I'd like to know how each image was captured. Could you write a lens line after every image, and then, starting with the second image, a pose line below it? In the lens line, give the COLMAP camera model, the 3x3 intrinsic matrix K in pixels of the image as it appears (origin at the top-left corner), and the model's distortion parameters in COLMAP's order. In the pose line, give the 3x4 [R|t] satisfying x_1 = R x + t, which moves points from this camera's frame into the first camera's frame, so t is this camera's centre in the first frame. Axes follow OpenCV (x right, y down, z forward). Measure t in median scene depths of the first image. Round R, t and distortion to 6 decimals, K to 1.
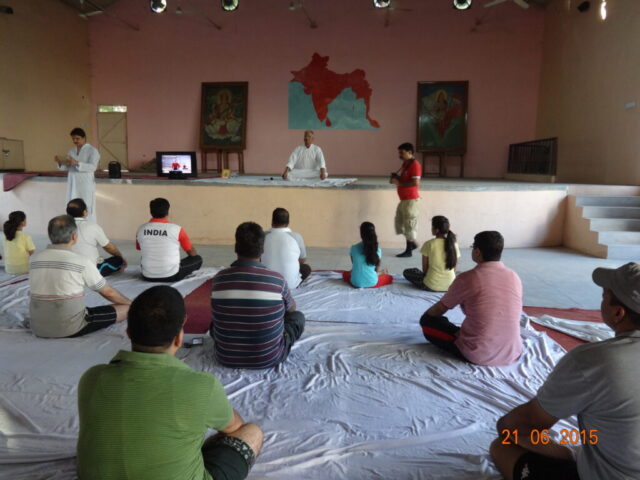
lens RADIAL K [[479.5, 0, 320.0], [0, 479.5, 240.0], [0, 0, 1]] dist [0.001047, -0.000444]
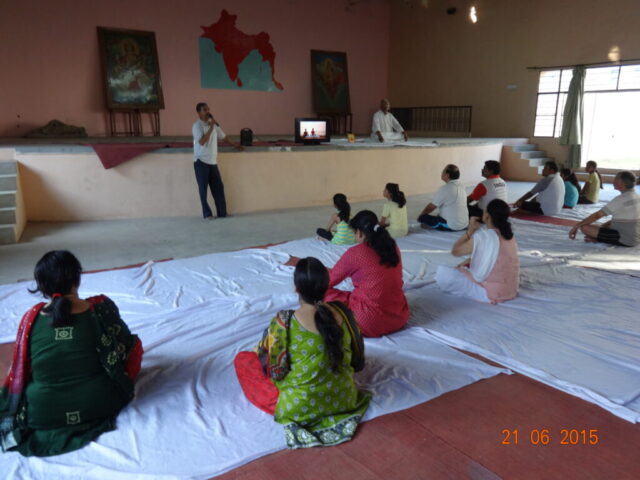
lens RADIAL K [[493.5, 0, 320.0], [0, 493.5, 240.0], [0, 0, 1]] dist [-0.004997, -0.000285]
pose [[0.747872, -0.163388, 0.643422, -0.964531], [0.107565, 0.986255, 0.125419, -0.053288], [-0.655070, -0.024588, 0.755168, 0.169476]]
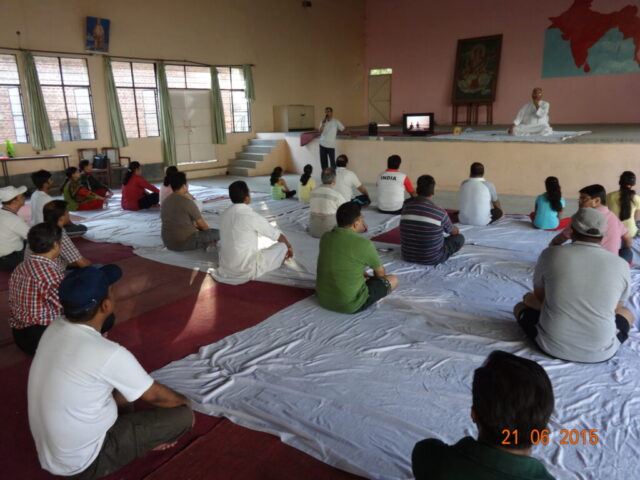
lens RADIAL K [[479.5, 0, 320.0], [0, 479.5, 240.0], [0, 0, 1]] dist [0.001047, -0.000444]
pose [[0.855834, 0.094804, -0.508489, 0.134950], [-0.038647, 0.992032, 0.119911, 0.001042], [0.515805, -0.082972, 0.852678, -0.199193]]
